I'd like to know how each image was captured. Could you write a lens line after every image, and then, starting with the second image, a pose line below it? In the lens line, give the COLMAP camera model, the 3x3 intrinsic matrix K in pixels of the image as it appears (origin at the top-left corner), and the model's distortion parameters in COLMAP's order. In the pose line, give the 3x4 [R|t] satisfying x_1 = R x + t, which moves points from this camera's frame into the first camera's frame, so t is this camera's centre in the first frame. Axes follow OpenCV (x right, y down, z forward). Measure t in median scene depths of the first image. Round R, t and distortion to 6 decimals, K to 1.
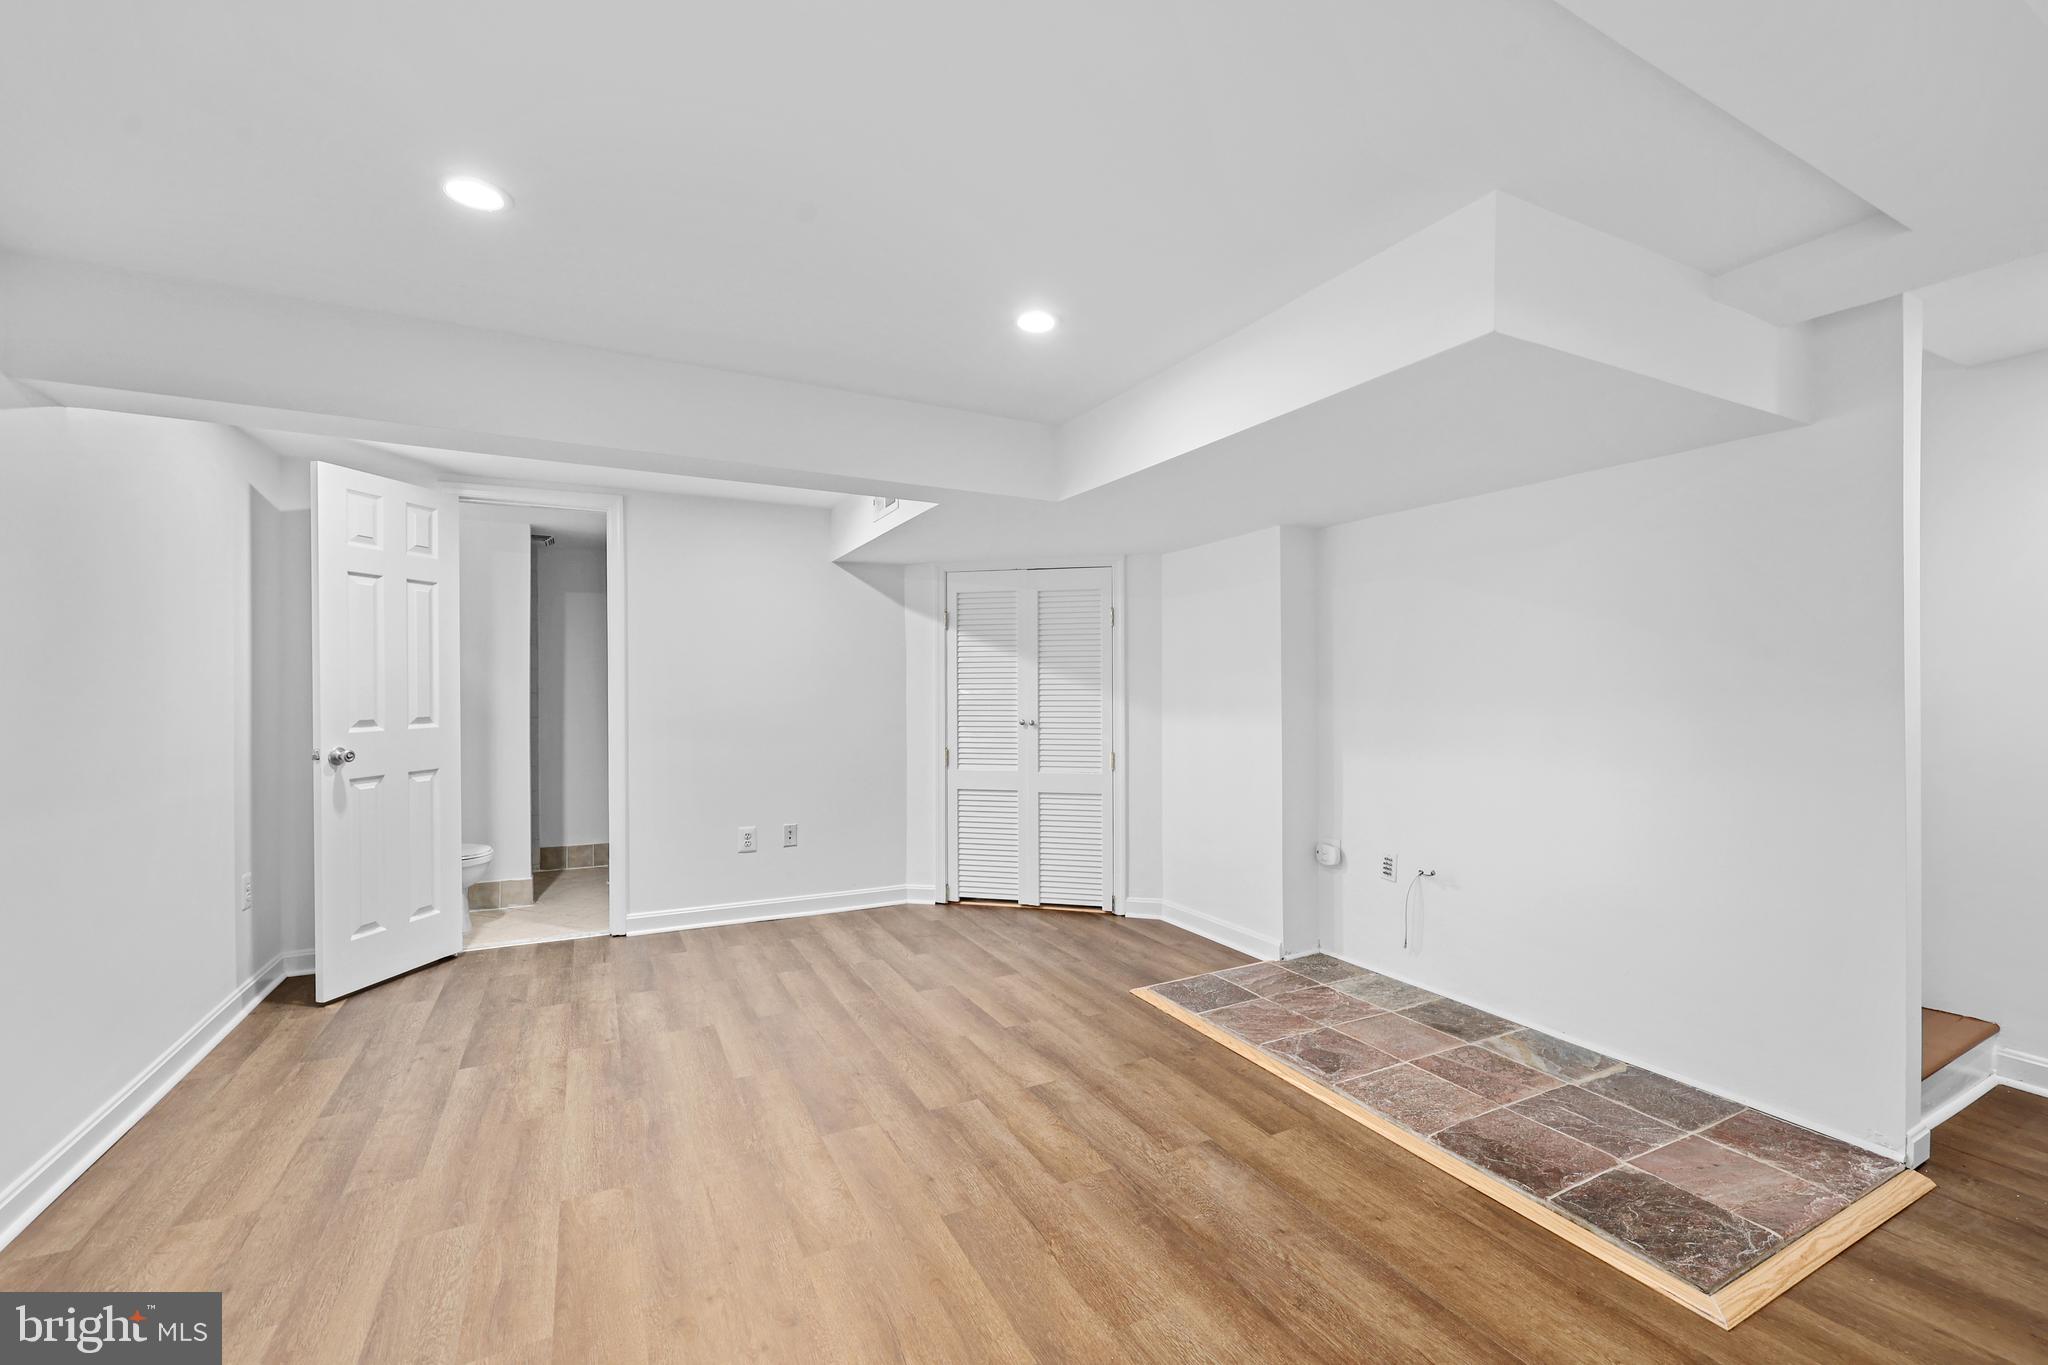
lens RADIAL K [[839.8, 0, 1024.0], [0, 839.8, 682.5], [0, 0, 1]] dist [0.000370, 0.000017]
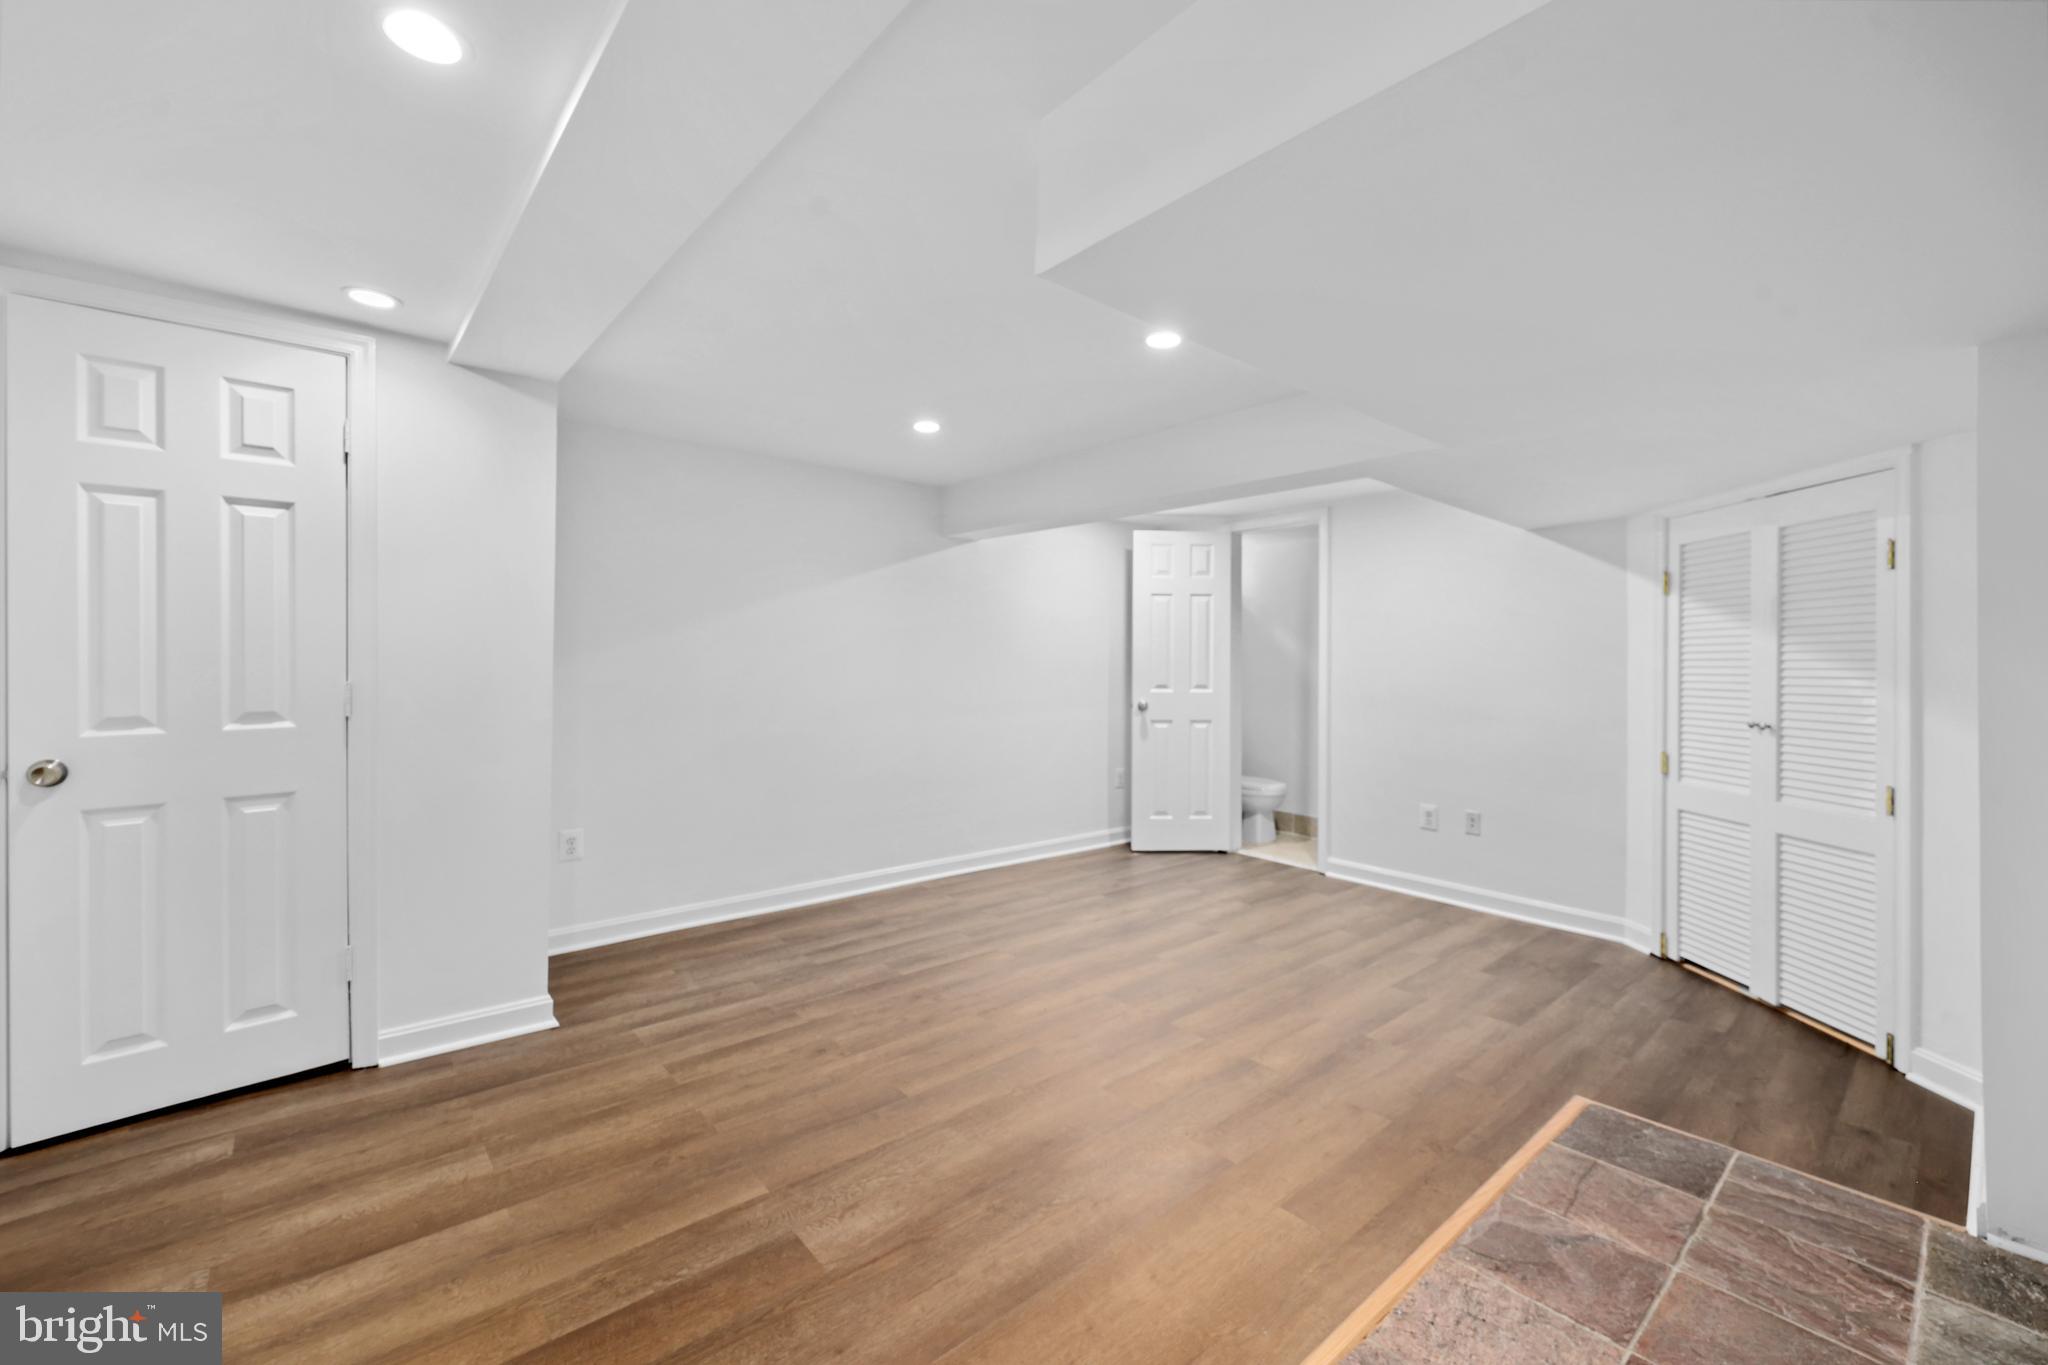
lens RADIAL K [[827.3, 0, 1031.3], [0, 827.3, 656.4], [0, 0, 1]] dist [0.000679, 0.000250]
pose [[0.237581, -0.003676, -0.971361, 0.695941], [-0.009909, 0.999932, -0.006207, 0.002922], [0.971317, 0.011100, 0.237529, 0.378923]]
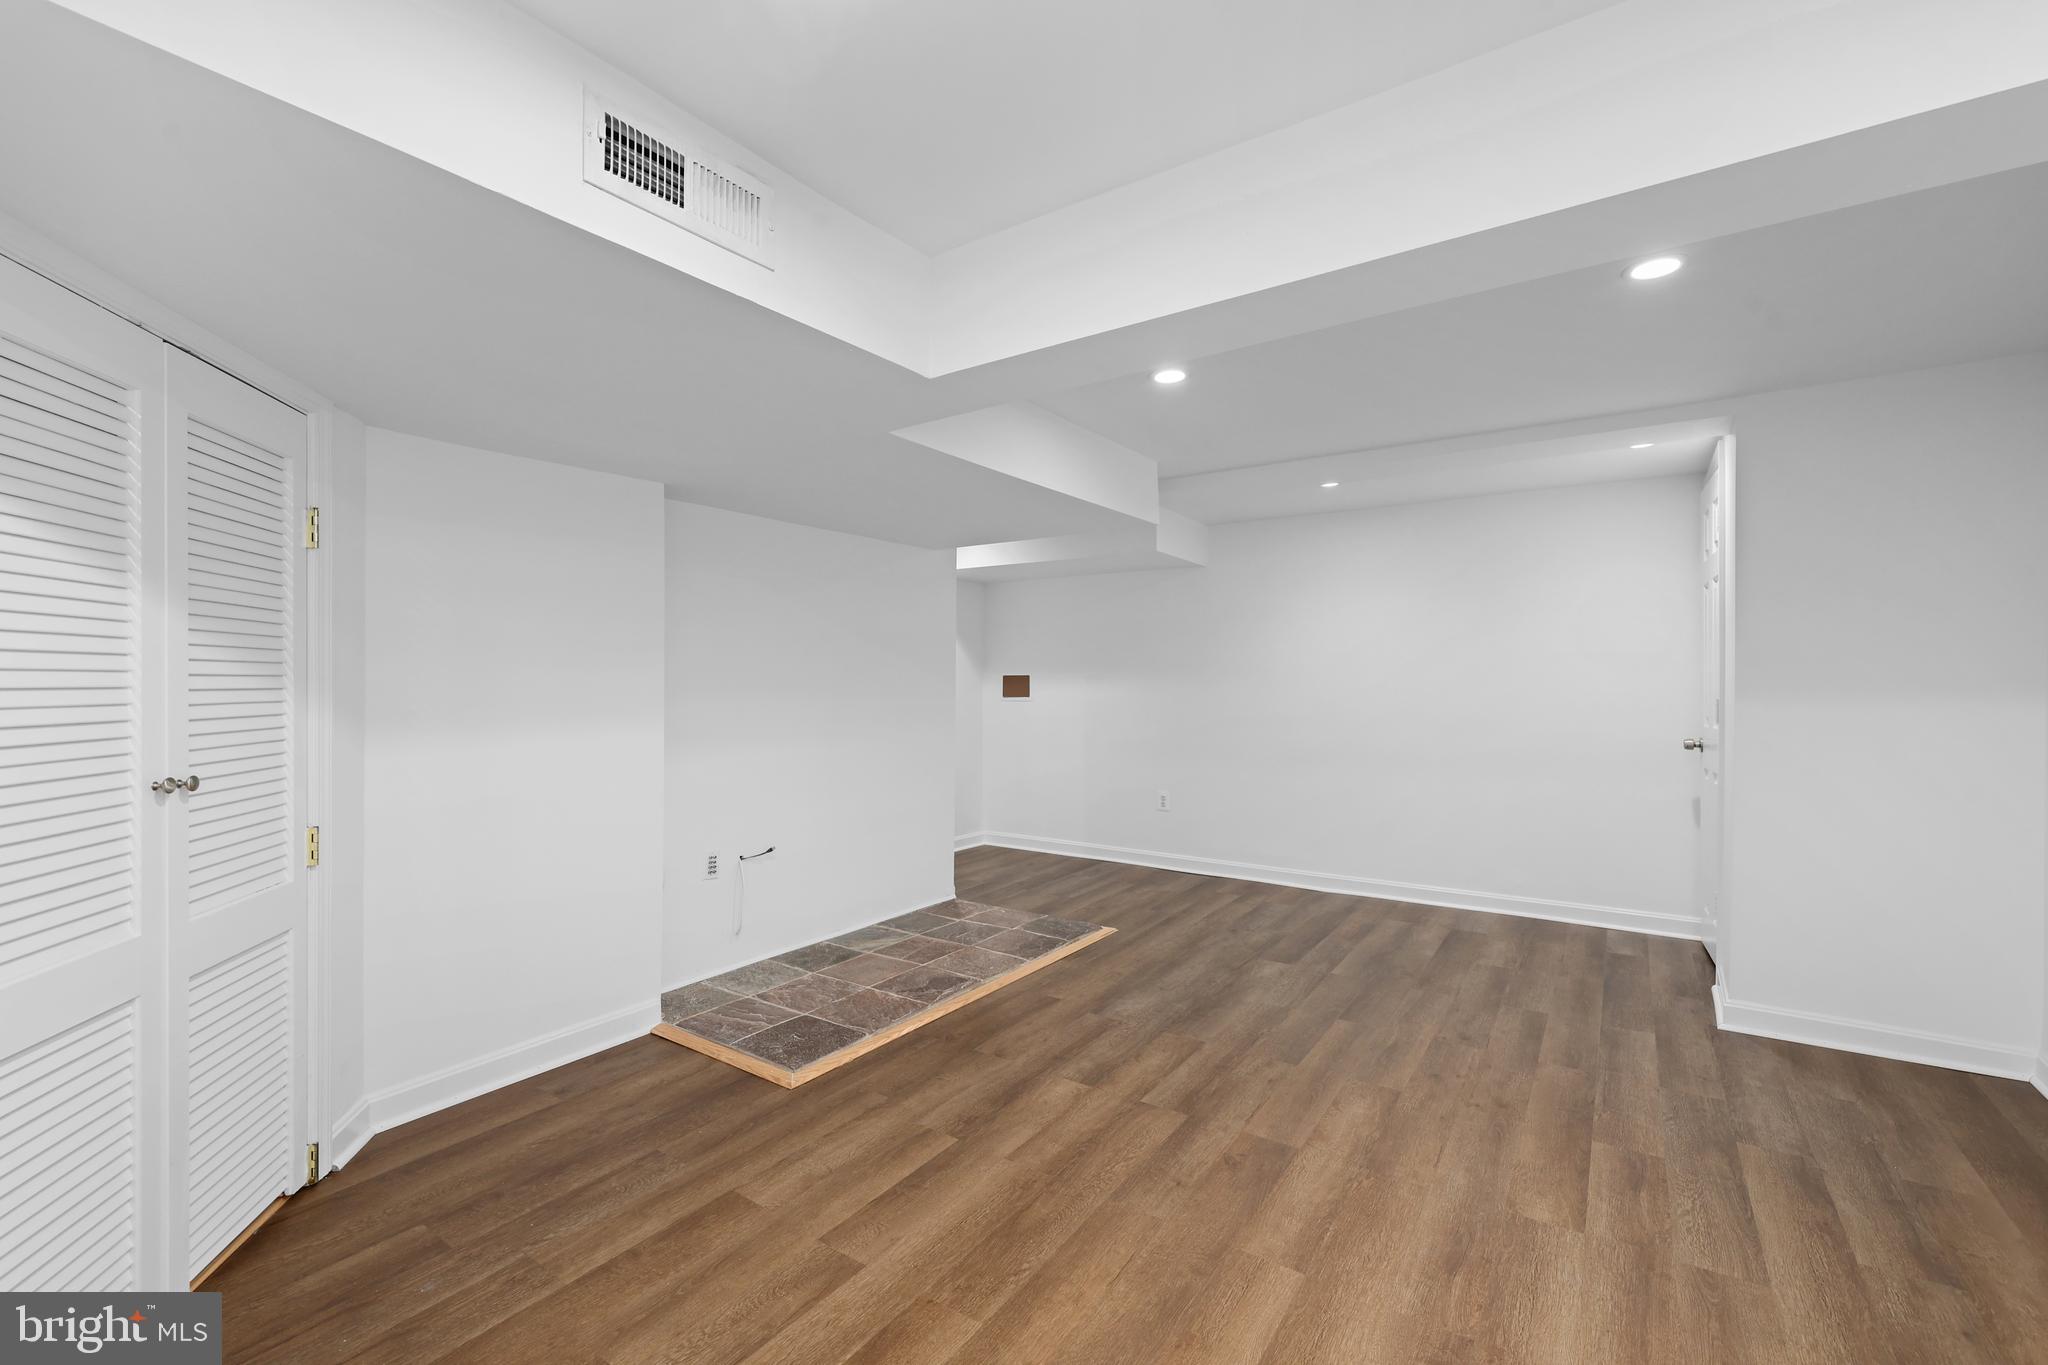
lens RADIAL K [[869.4, 0, 1026.8], [0, 869.4, 711.9], [0, 0, 1]] dist [0.000728, 0.000270]
pose [[-0.468622, -0.024404, 0.883062, -0.644170], [0.003400, 0.999561, 0.029427, 0.009682], [-0.883392, 0.016793, -0.468333, 1.164576]]
